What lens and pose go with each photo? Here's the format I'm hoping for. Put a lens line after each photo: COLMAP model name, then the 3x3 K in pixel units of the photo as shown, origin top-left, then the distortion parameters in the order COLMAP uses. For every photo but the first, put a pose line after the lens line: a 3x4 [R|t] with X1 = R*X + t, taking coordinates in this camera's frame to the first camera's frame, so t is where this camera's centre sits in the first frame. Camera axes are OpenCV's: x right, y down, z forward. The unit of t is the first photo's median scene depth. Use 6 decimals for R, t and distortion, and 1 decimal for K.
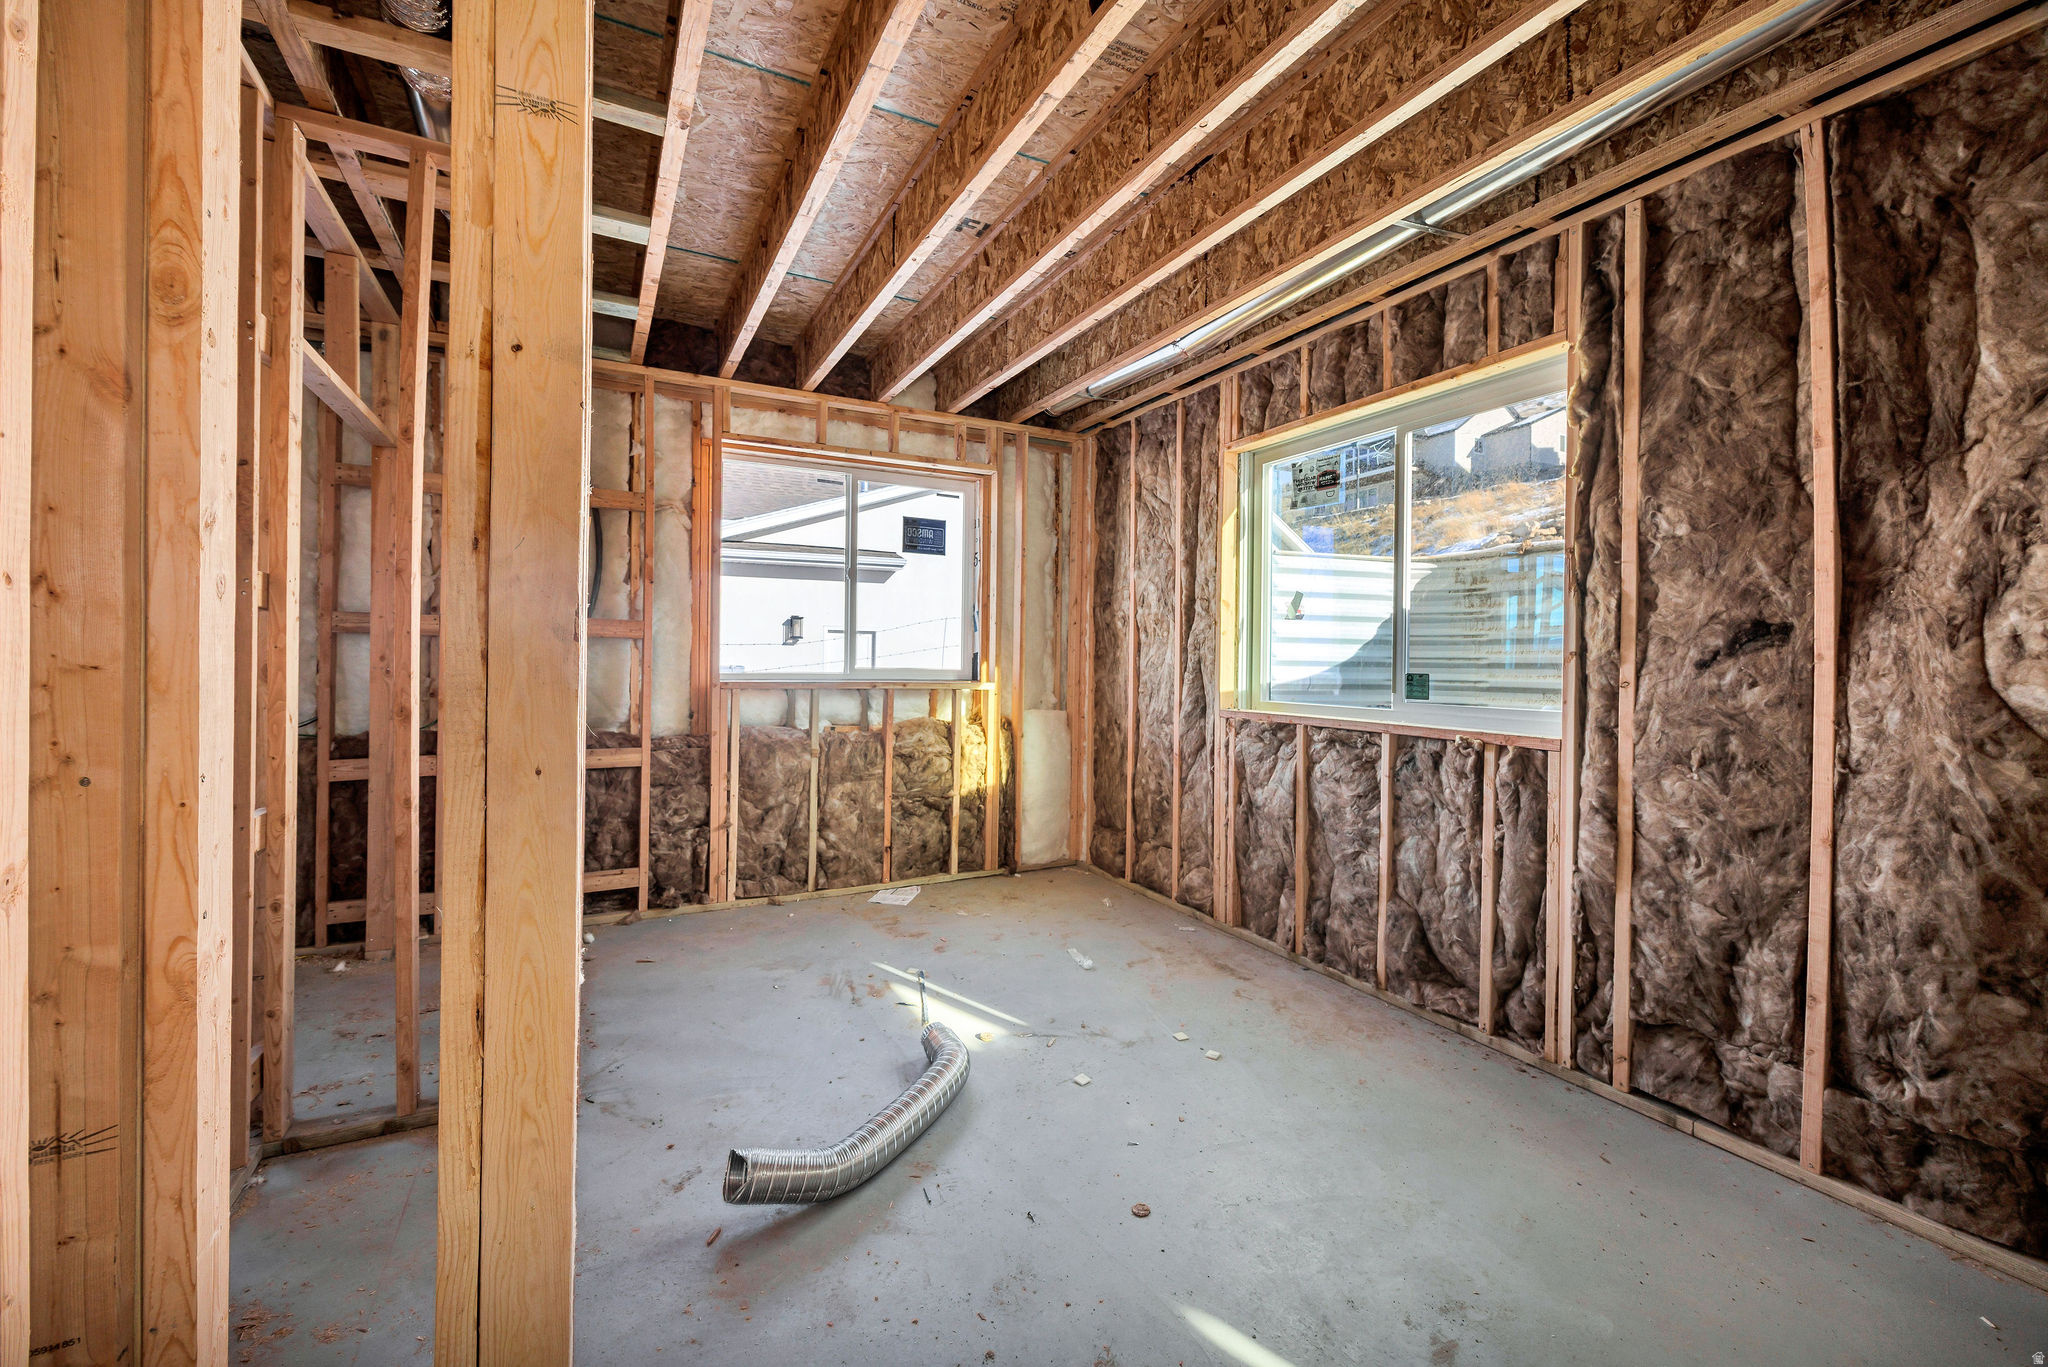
lens RADIAL K [[798.8, 0, 1013.2], [0, 798.8, 663.0], [0, 0, 1]] dist [-0.005971, 0.000076]
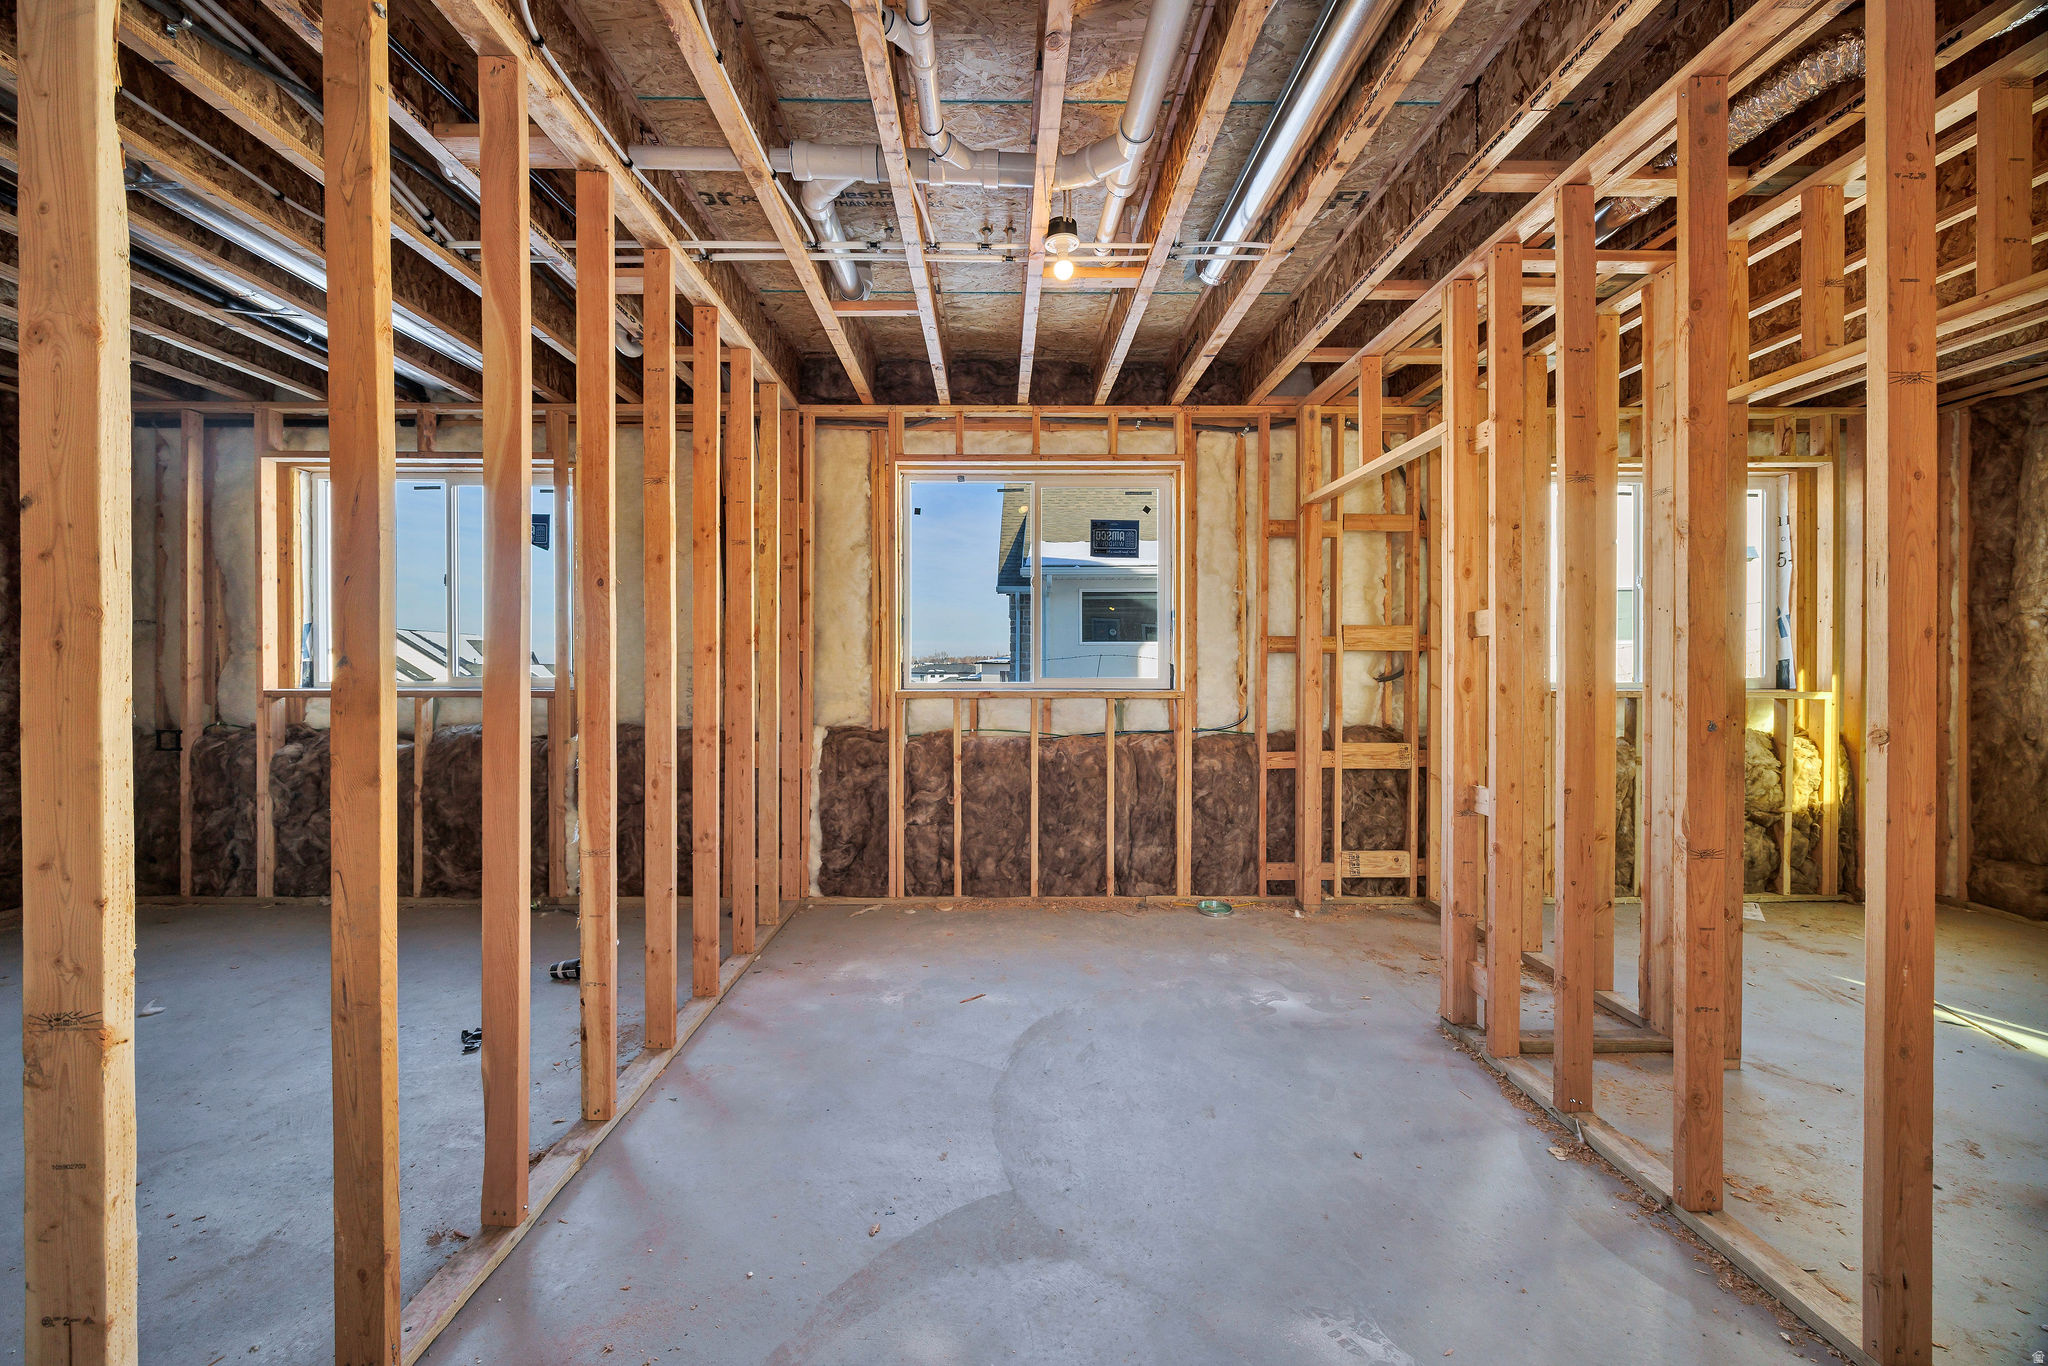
lens RADIAL K [[792.5, 0, 1014.0], [0, 792.5, 671.1], [0, 0, 1]] dist [-0.006678, -0.000096]
pose [[0.896785, -0.009681, -0.442361, -0.519750], [0.010019, 0.999949, -0.001572, -0.008208], [0.442353, -0.003023, 0.896836, -0.257100]]
